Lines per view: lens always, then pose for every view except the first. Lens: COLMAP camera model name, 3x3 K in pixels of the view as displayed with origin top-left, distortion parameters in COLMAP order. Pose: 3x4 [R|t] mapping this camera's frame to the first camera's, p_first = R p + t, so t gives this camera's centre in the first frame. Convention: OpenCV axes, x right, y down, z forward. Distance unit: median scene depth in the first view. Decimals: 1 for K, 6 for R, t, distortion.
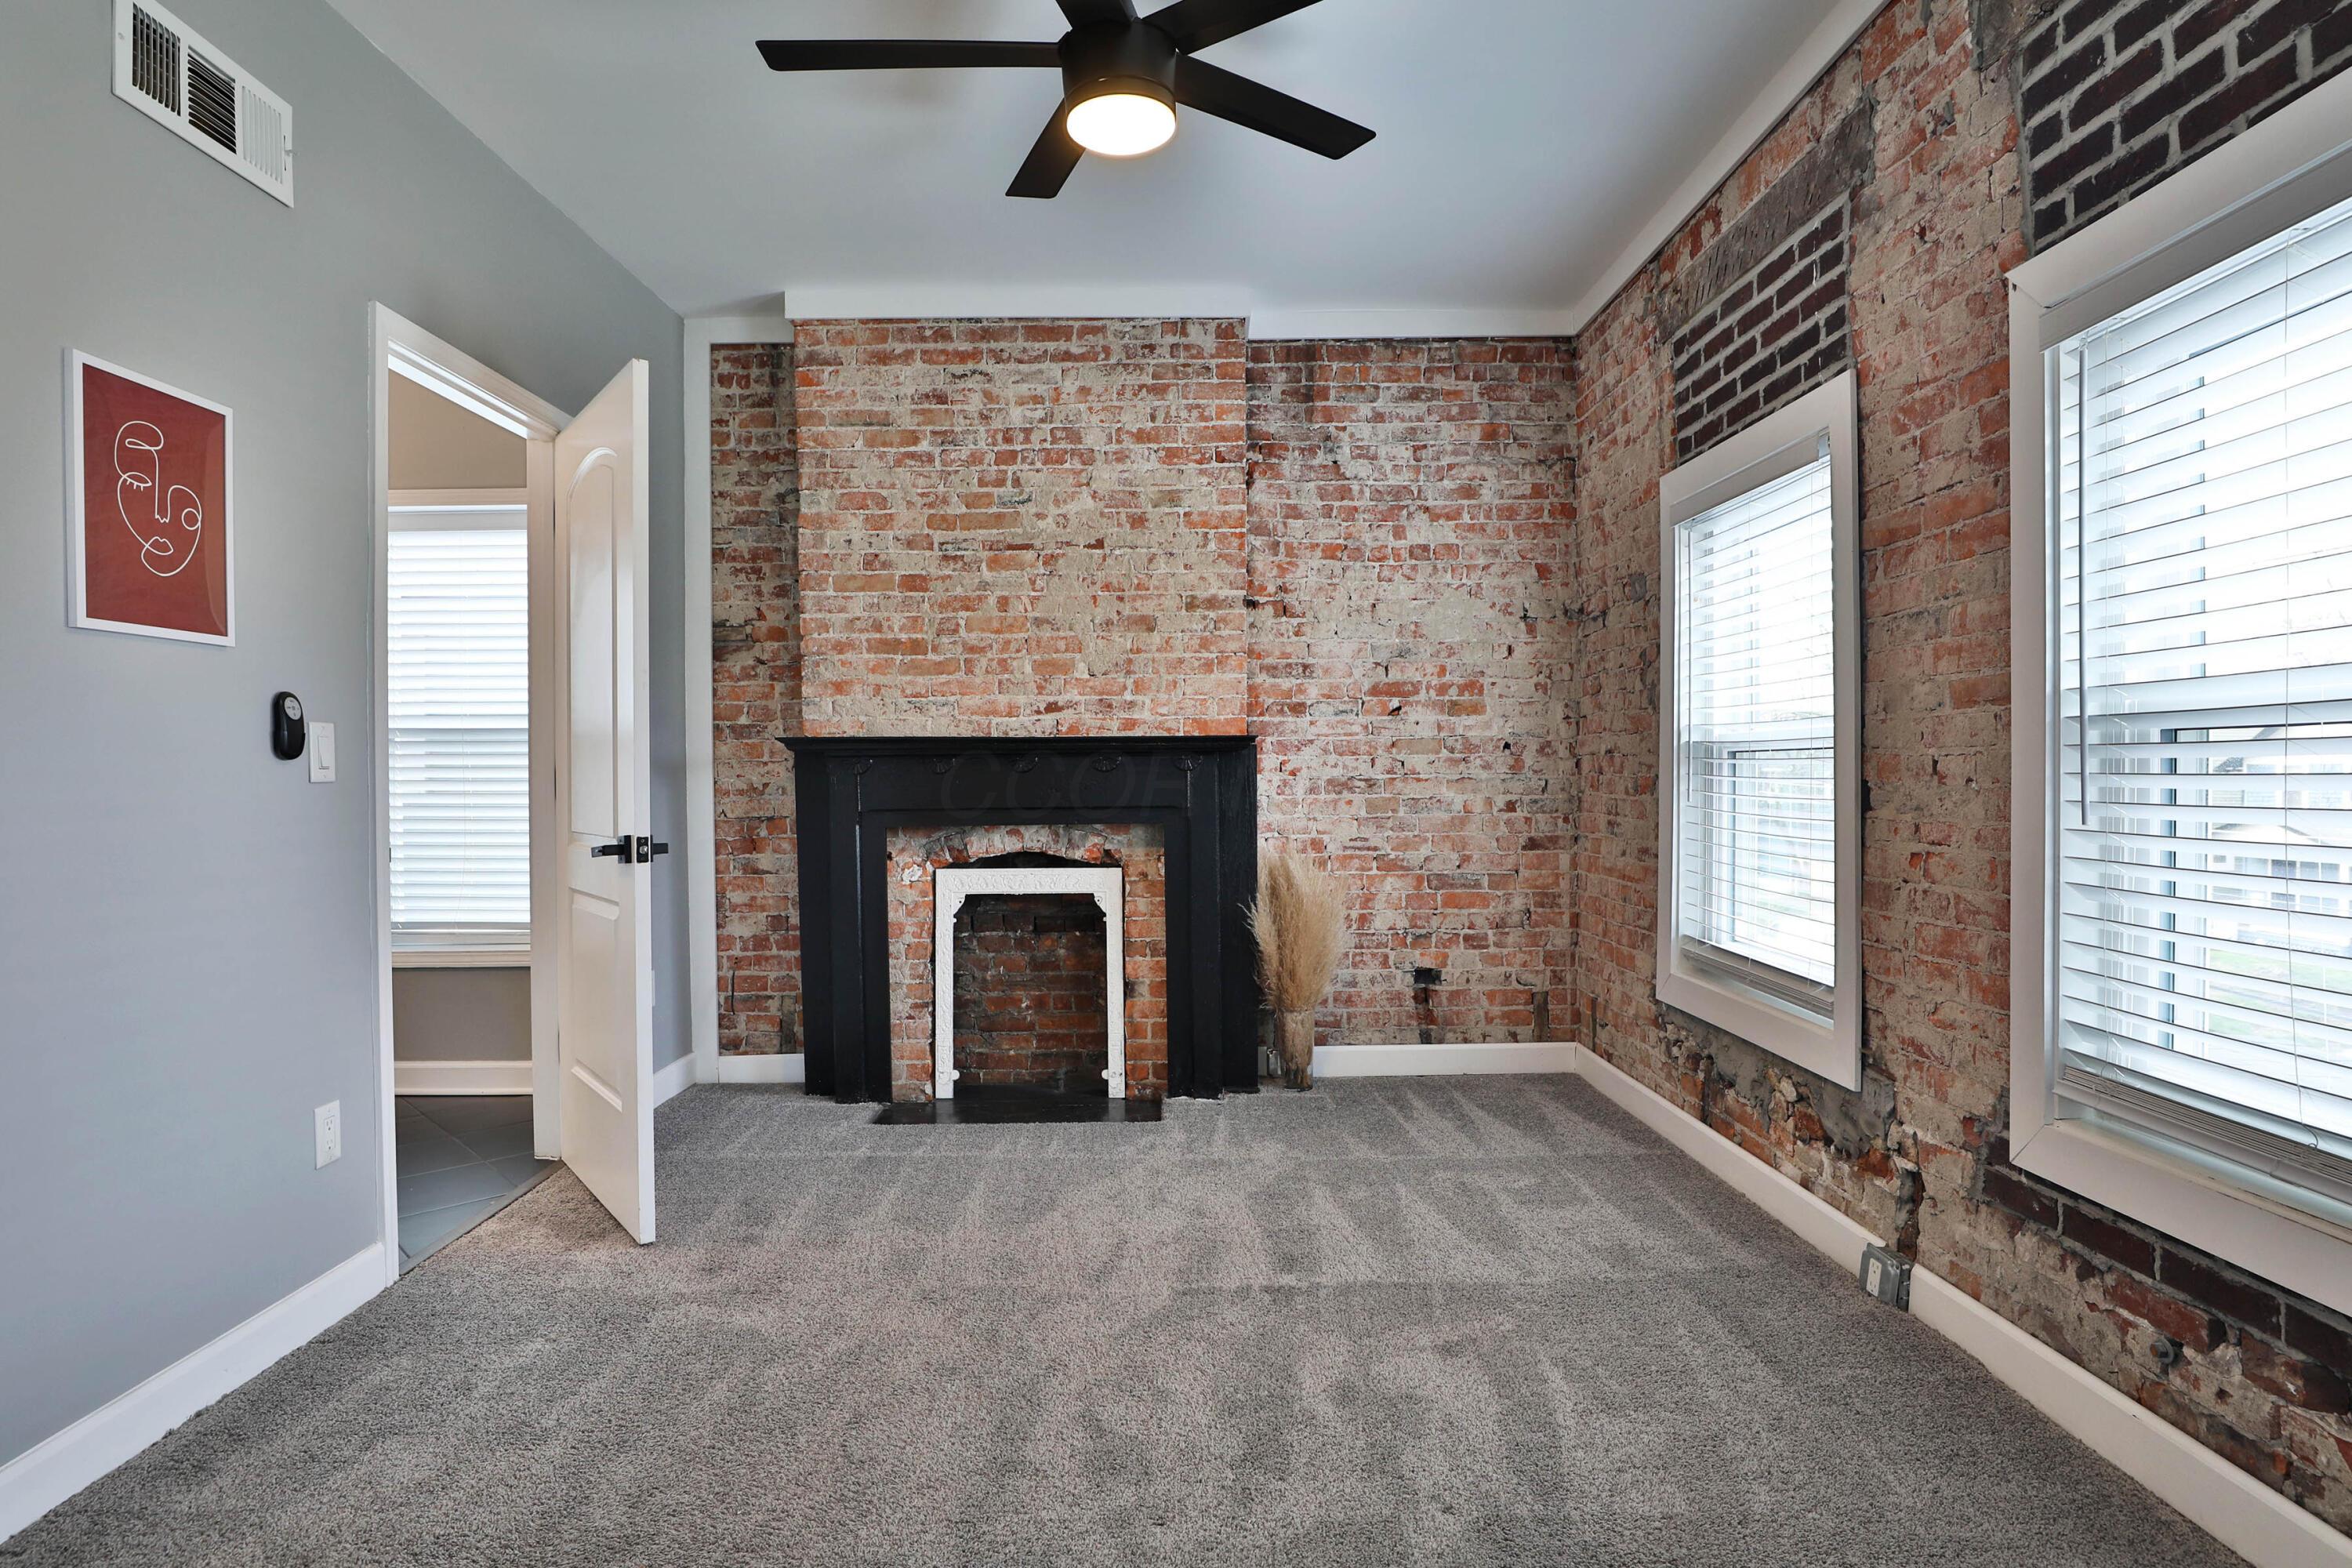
lens RADIAL K [[1223.7, 0, 1166.6], [0, 1223.7, 781.6], [0, 0, 1]] dist [-0.035024, 0.011602]
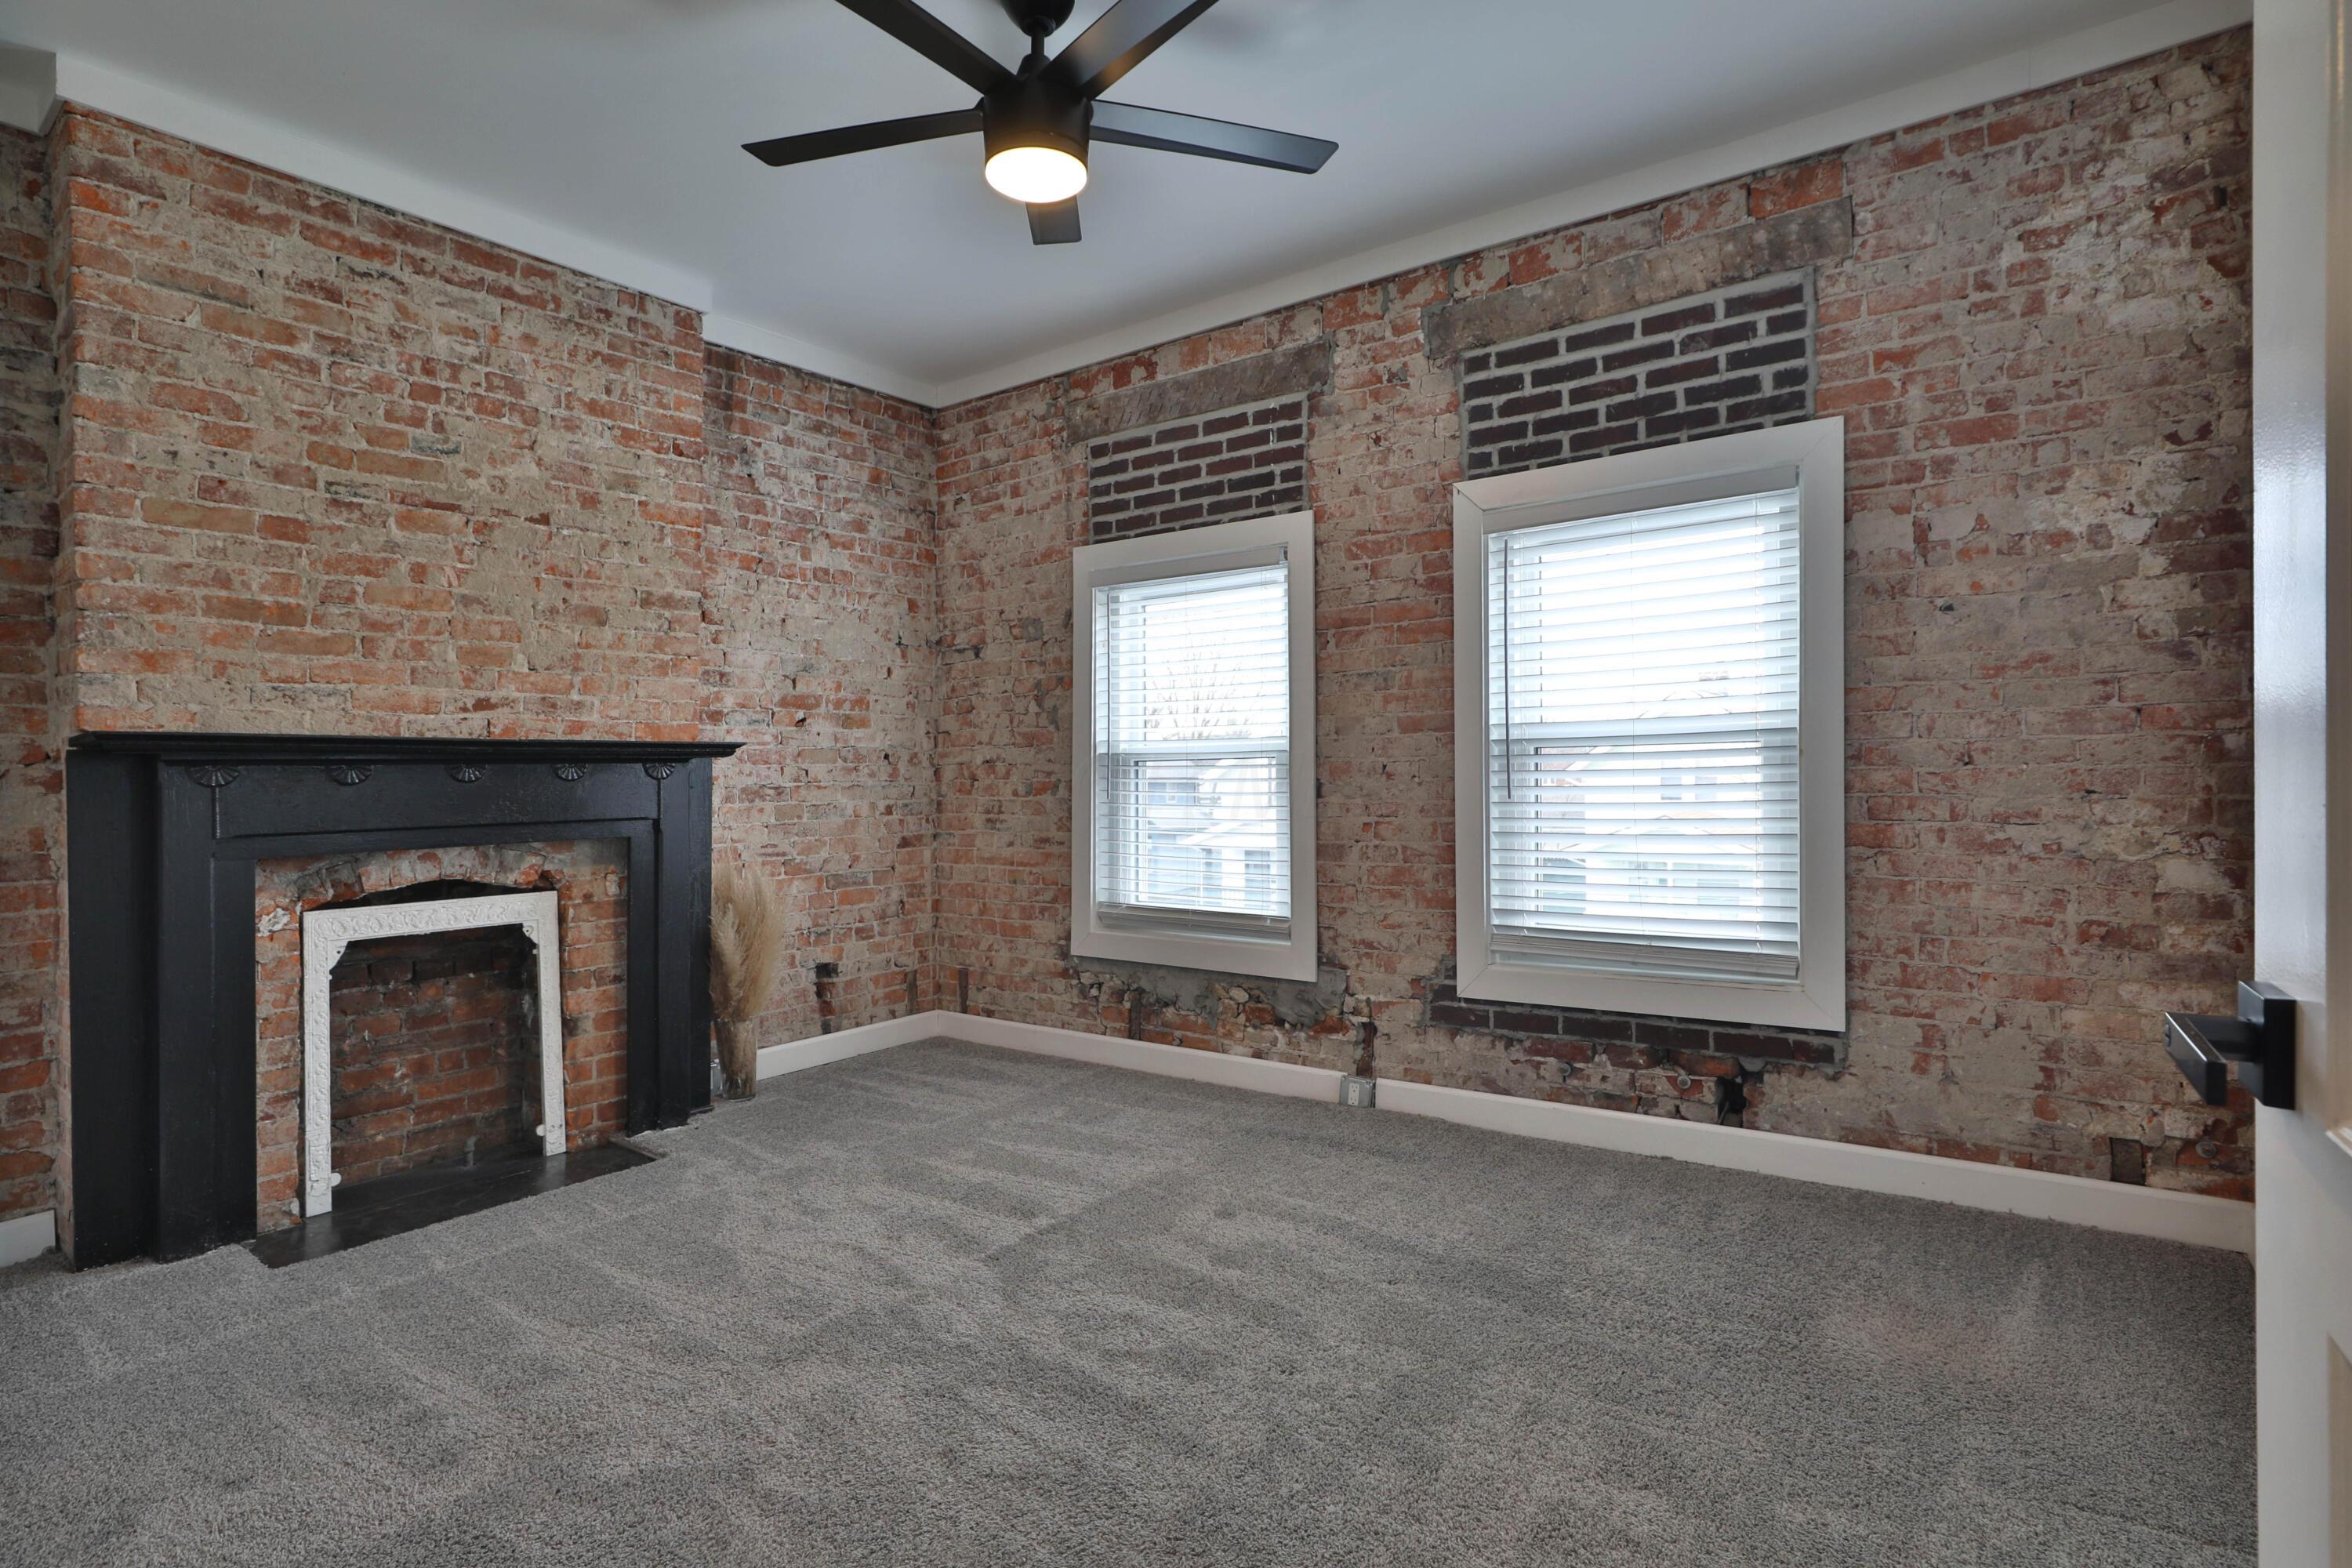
lens RADIAL K [[1130.0, 0, 1188.2], [0, 1130.0, 786.1], [0, 0, 1]] dist [-0.036983, 0.009780]
pose [[0.611191, -0.009688, 0.791424, -0.408638], [0.017768, 0.999841, -0.001482, 0.004920], [-0.791284, 0.014968, 0.611266, 0.156448]]
